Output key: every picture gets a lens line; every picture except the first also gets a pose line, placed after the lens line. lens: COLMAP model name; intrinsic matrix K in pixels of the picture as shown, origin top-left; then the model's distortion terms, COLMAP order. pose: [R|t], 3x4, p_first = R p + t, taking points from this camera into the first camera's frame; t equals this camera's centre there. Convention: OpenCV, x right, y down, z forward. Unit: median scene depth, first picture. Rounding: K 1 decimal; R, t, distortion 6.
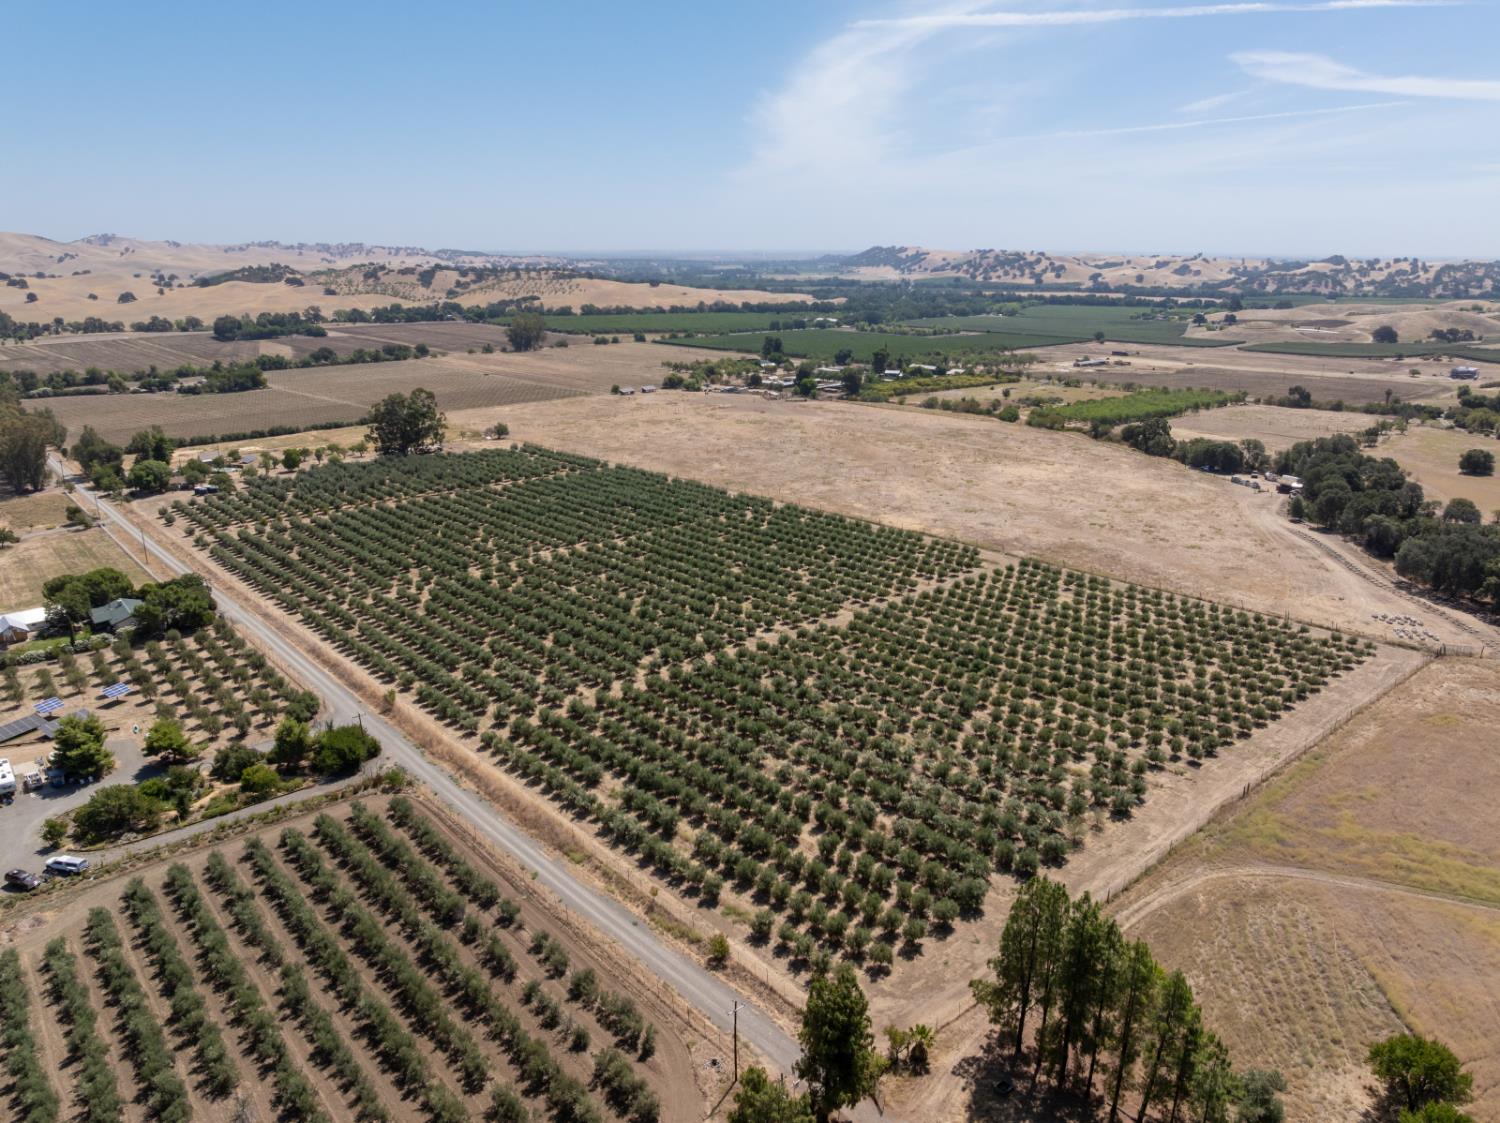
lens RADIAL K [[1043.7, 0, 746.3], [0, 1043.7, 571.7], [0, 0, 1]] dist [-0.050757, 0.018191]
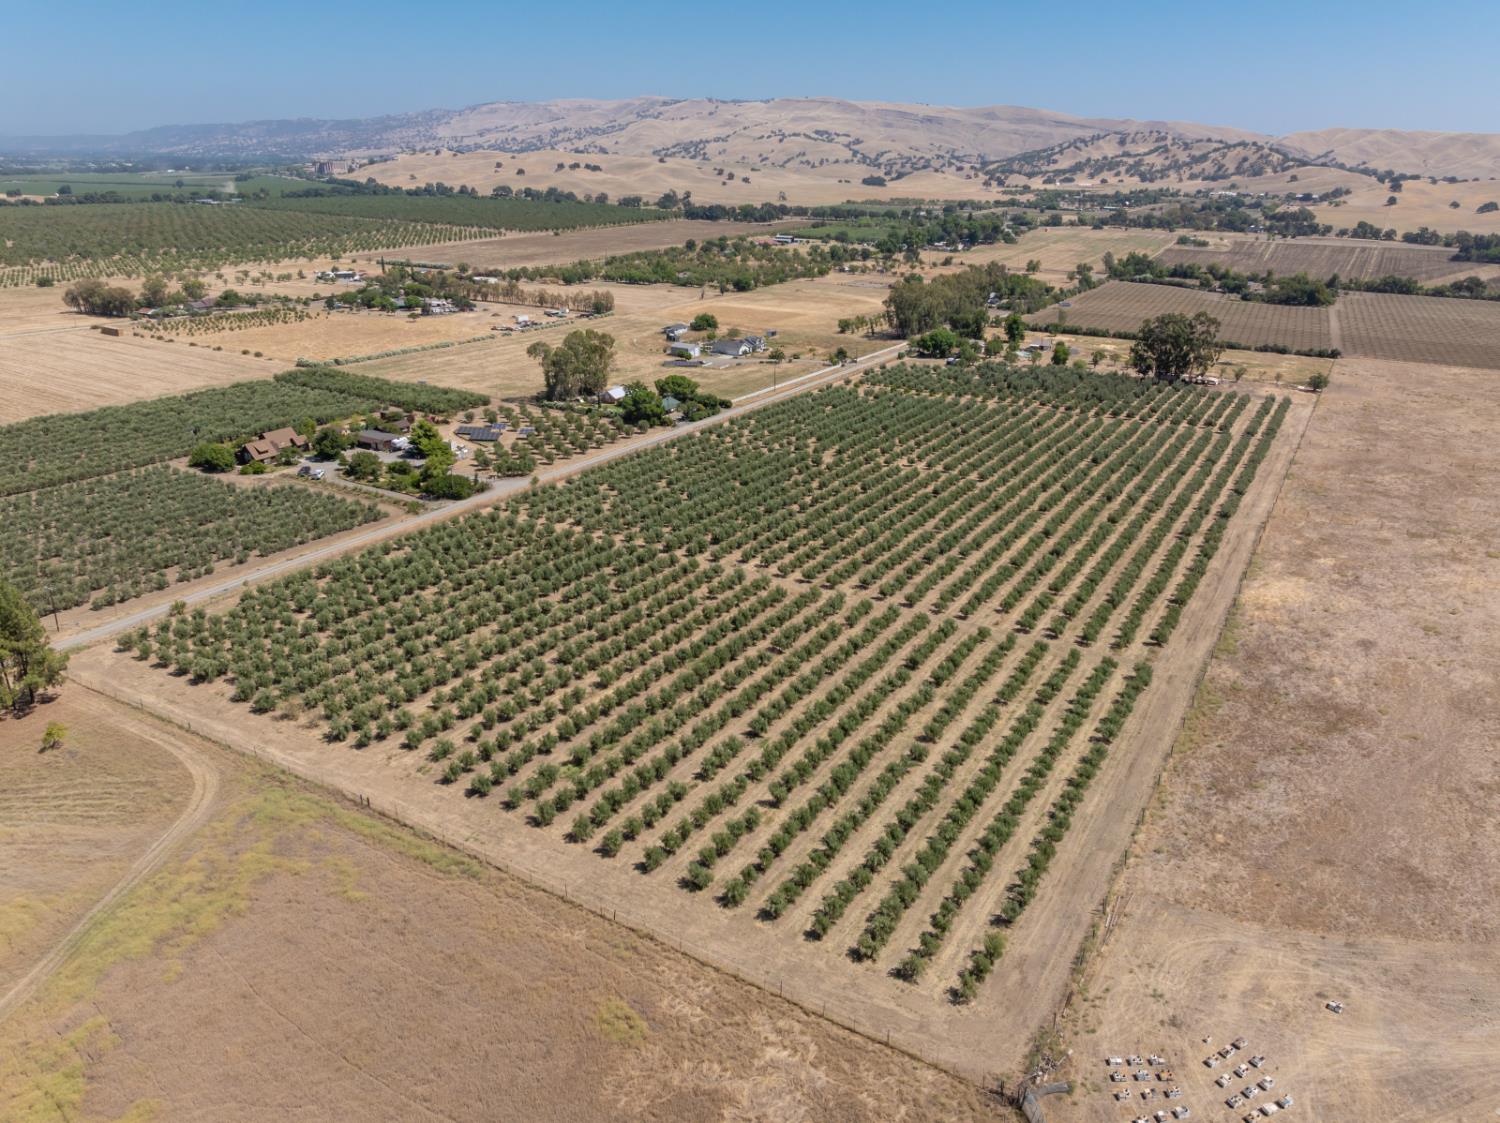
lens RADIAL K [[1043.7, 0, 762.3], [0, 1043.7, 557.0], [0, 0, 1]] dist [-0.050757, 0.018191]
pose [[0.317837, 0.350548, -0.880963, 0.193305], [-0.286638, 0.921192, 0.263141, -0.045750], [0.903780, 0.168881, 0.393269, 0.138935]]
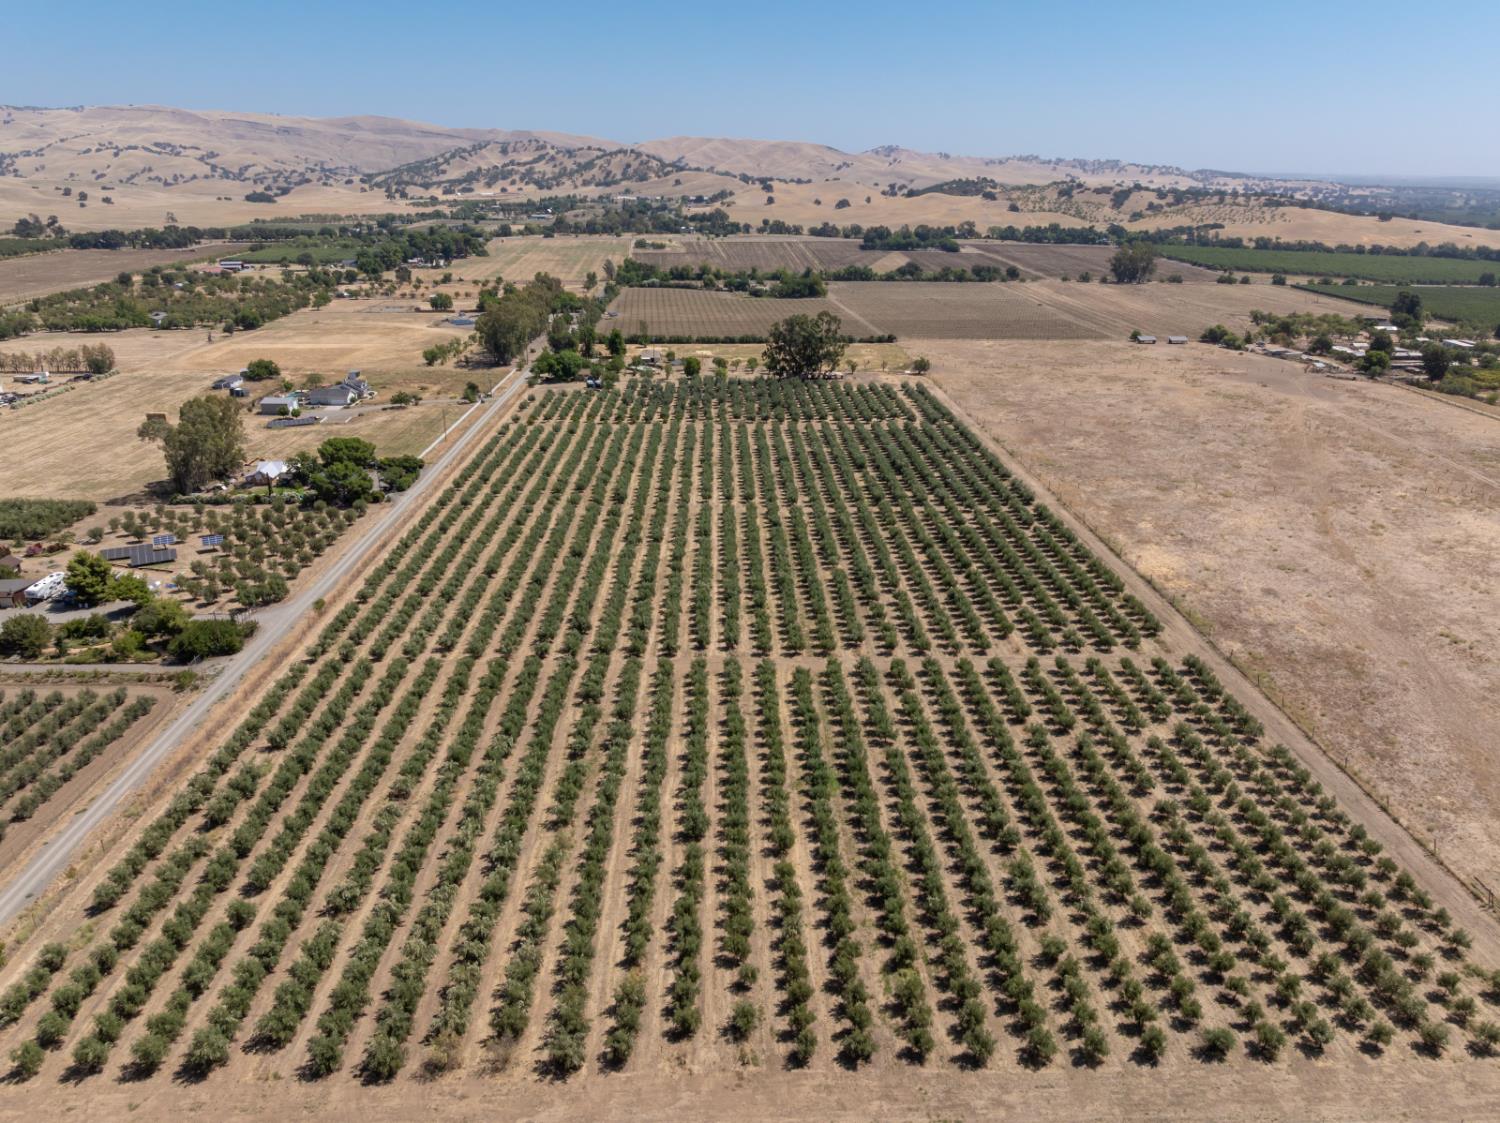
lens RADIAL K [[1043.7, 0, 752.2], [0, 1043.7, 556.9], [0, 0, 1]] dist [-0.050757, 0.018191]
pose [[0.774781, 0.231286, -0.588406, 0.111430], [-0.195884, 0.972703, 0.124414, -0.026485], [0.601119, 0.018866, 0.798937, 0.080569]]
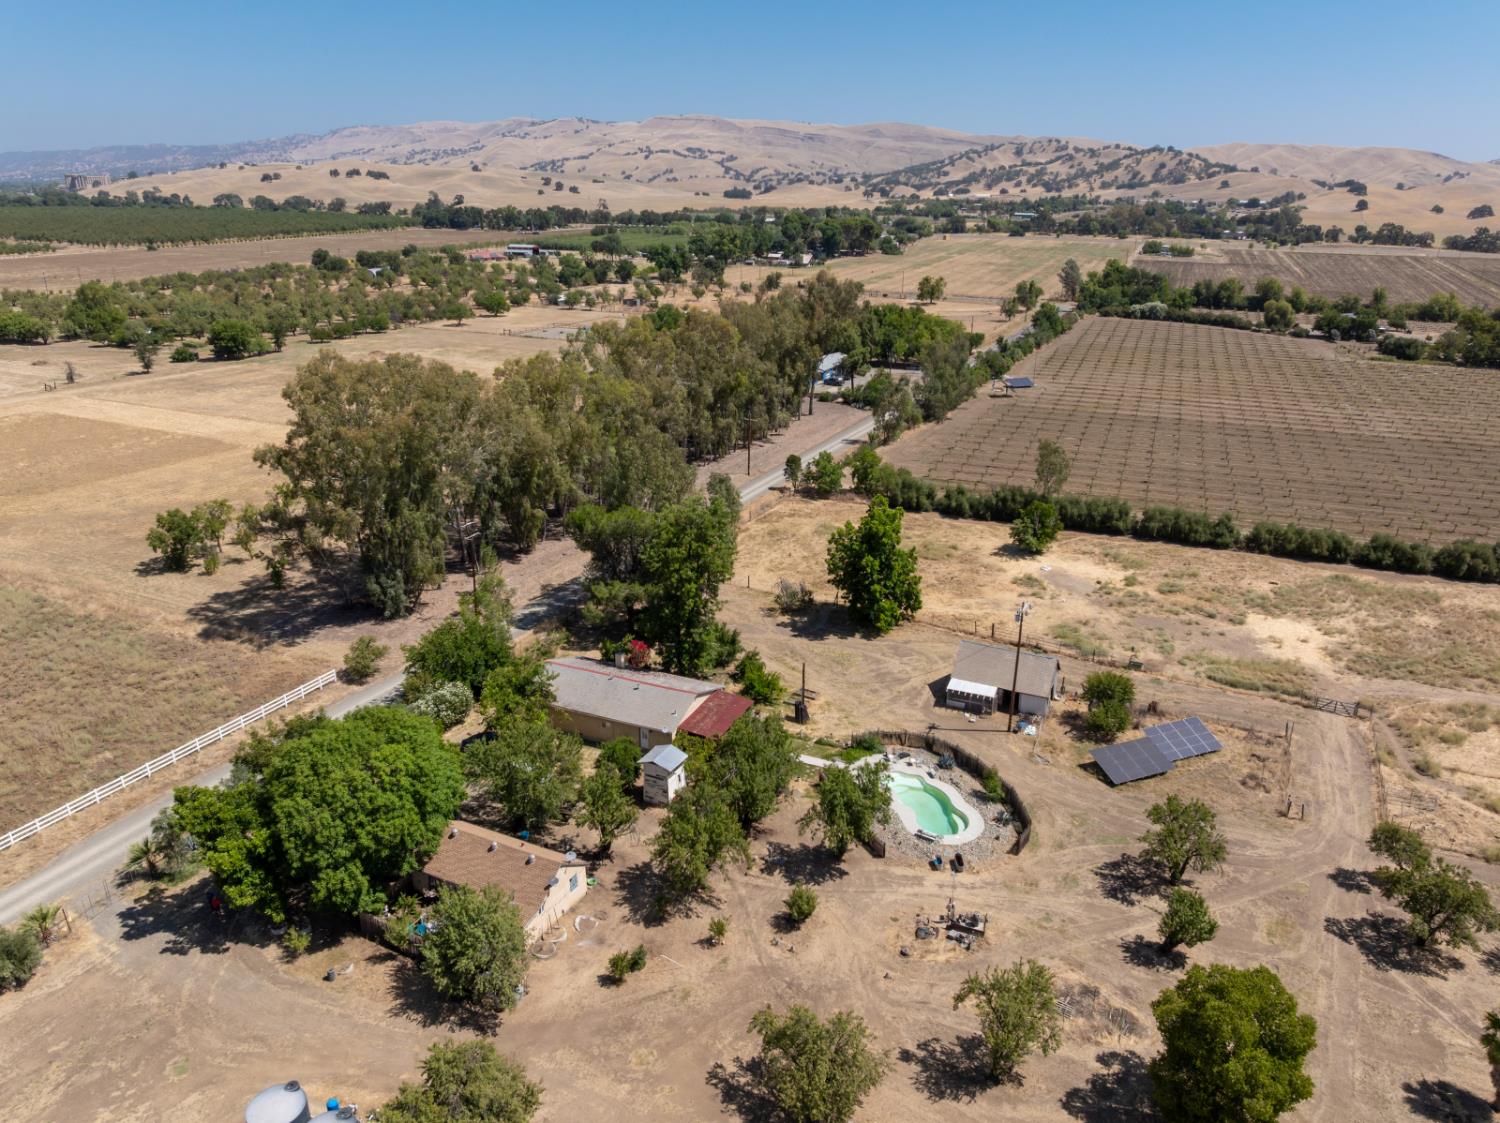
lens RADIAL K [[1043.7, 0, 753.2], [0, 1043.7, 550.9], [0, 0, 1]] dist [-0.050757, 0.018191]
pose [[0.400036, 0.312271, -0.861660, -0.154234], [-0.276938, 0.937402, 0.211149, -0.071259], [0.873657, 0.154159, 0.461474, 0.362693]]
